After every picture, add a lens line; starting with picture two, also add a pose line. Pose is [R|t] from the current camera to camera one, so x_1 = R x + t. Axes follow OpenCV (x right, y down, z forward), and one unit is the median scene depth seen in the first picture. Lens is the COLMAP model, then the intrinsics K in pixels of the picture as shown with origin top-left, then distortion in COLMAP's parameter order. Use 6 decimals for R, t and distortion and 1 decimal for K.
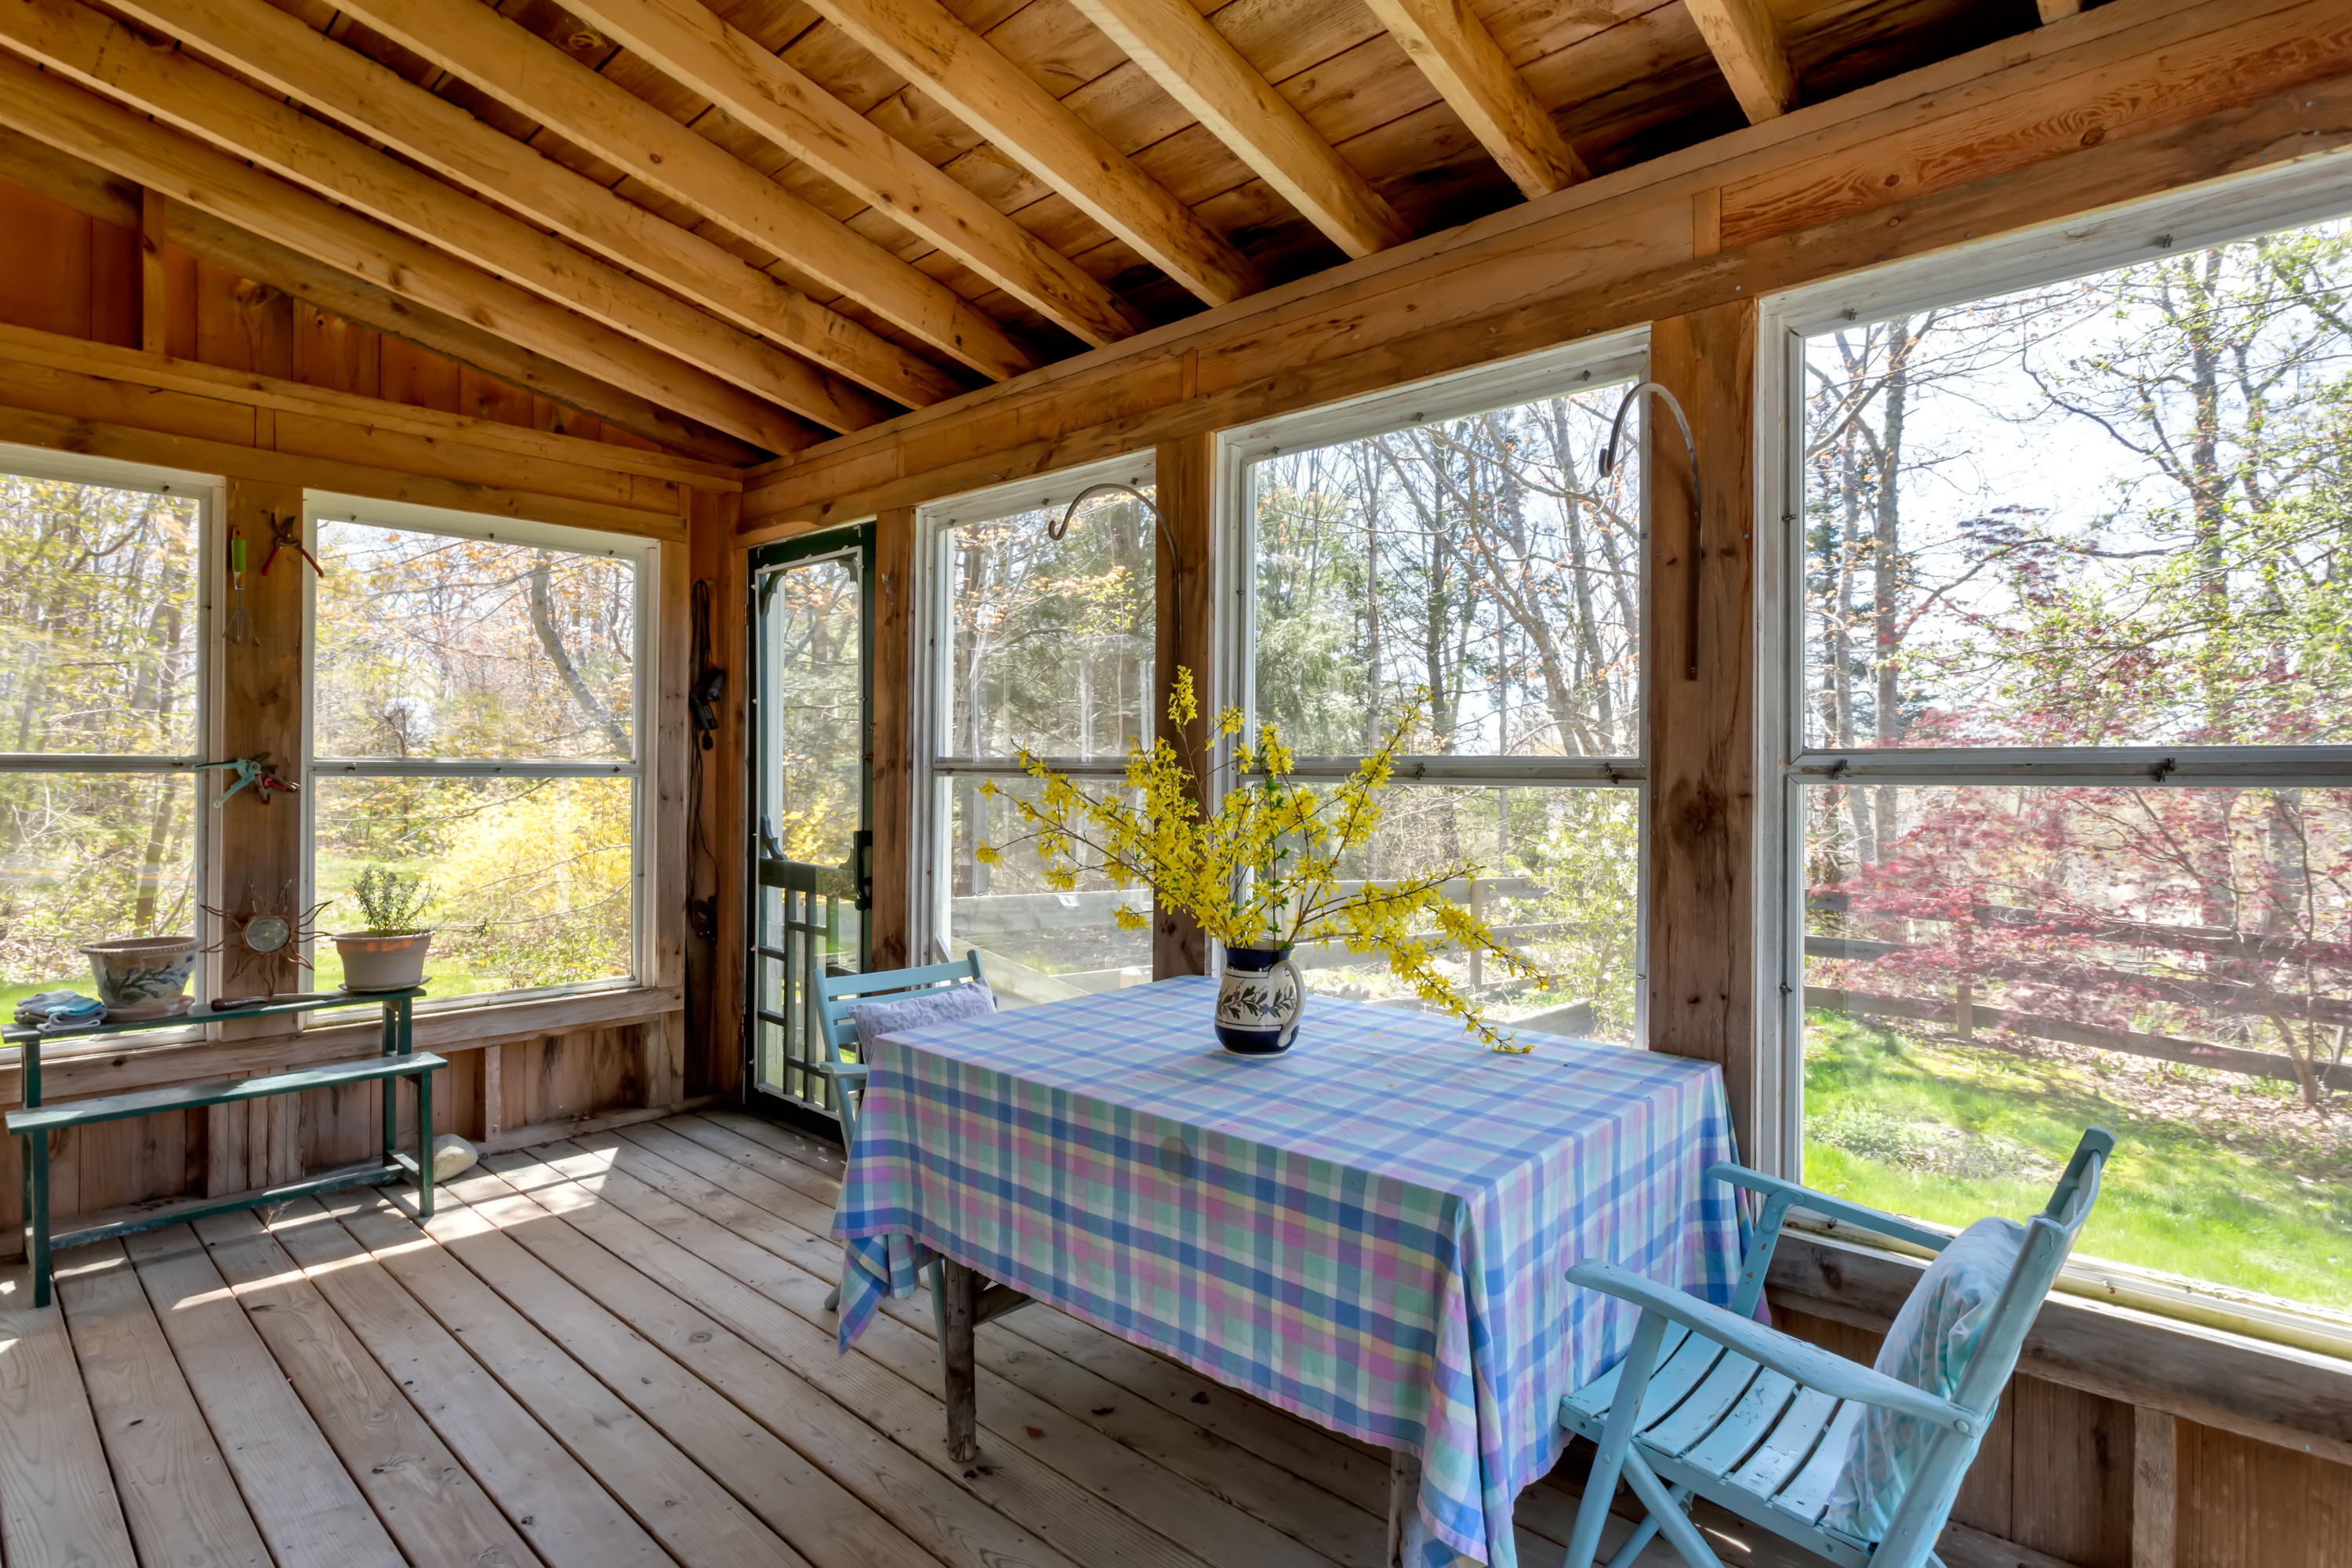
lens RADIAL K [[1203.0, 0, 1203.8], [0, 1203.0, 779.9], [0, 0, 1]] dist [0.001551, -0.000540]
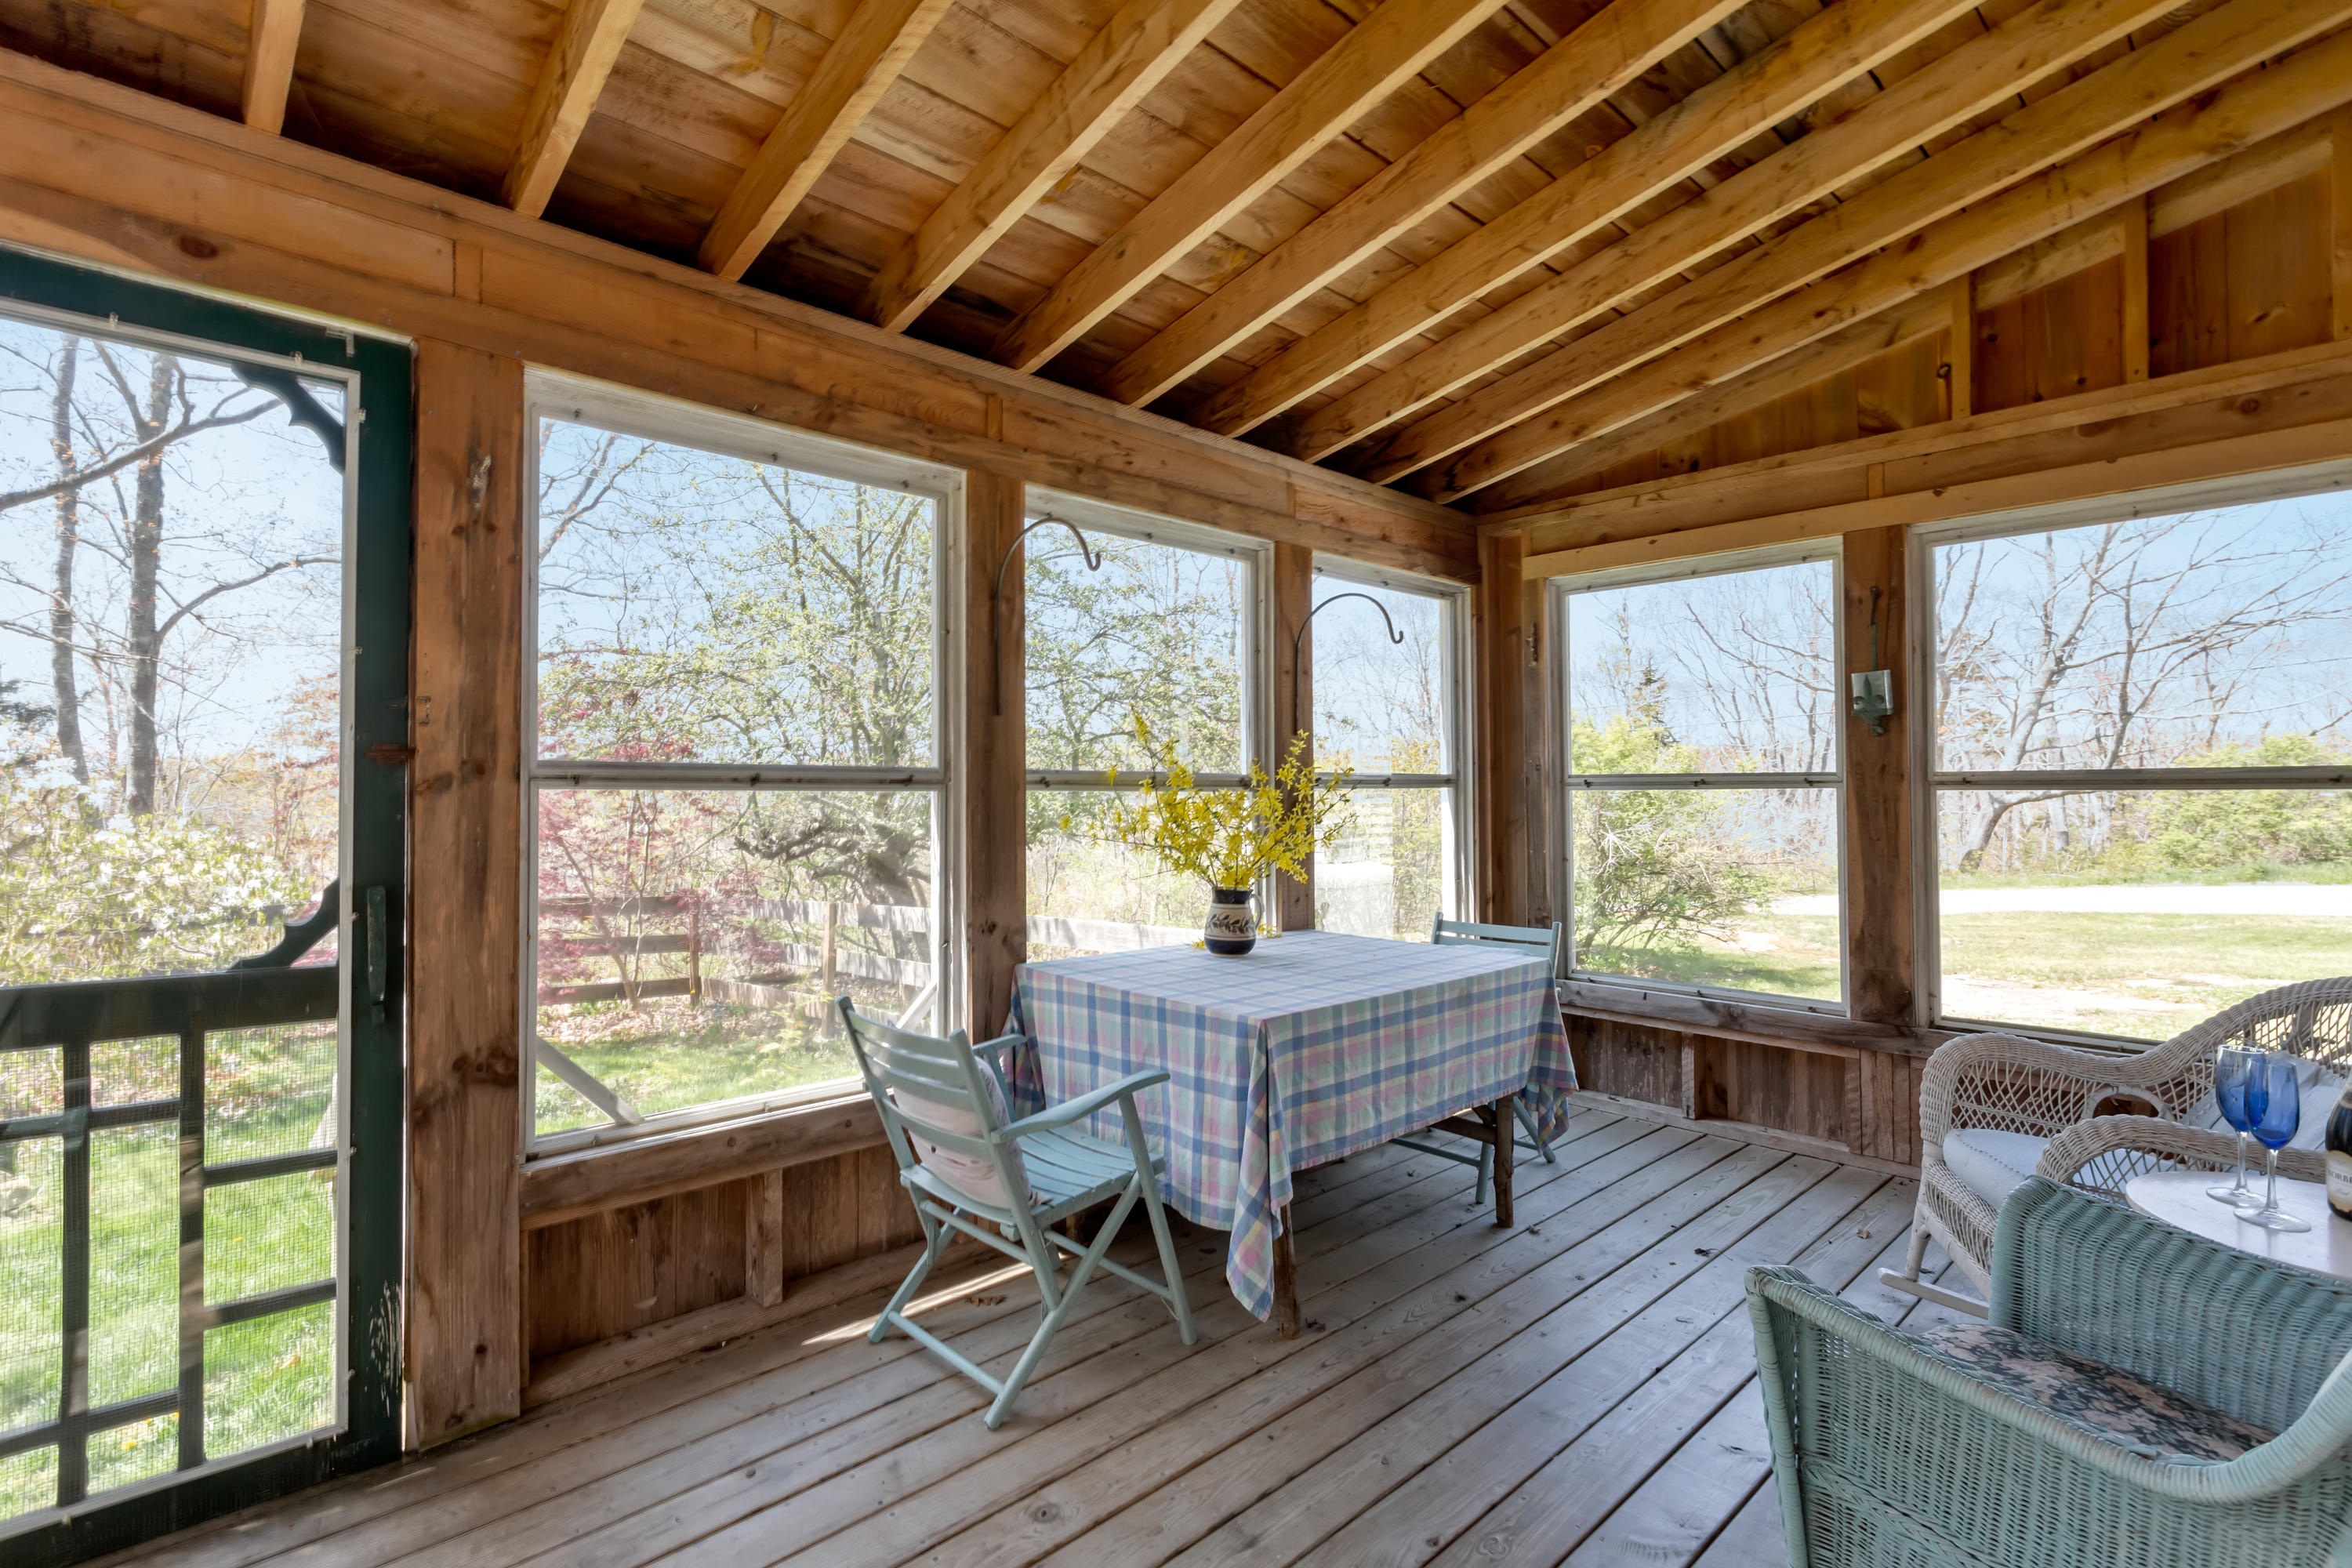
lens RADIAL K [[1126.0, 0, 1168.6], [0, 1126.0, 770.5], [0, 0, 1]] dist [0.001850, 0.001579]
pose [[0.081980, 0.004070, 0.996626, -0.788559], [0.007176, 0.999963, -0.004674, -0.006798], [-0.996608, 0.007535, 0.081948, 0.596731]]
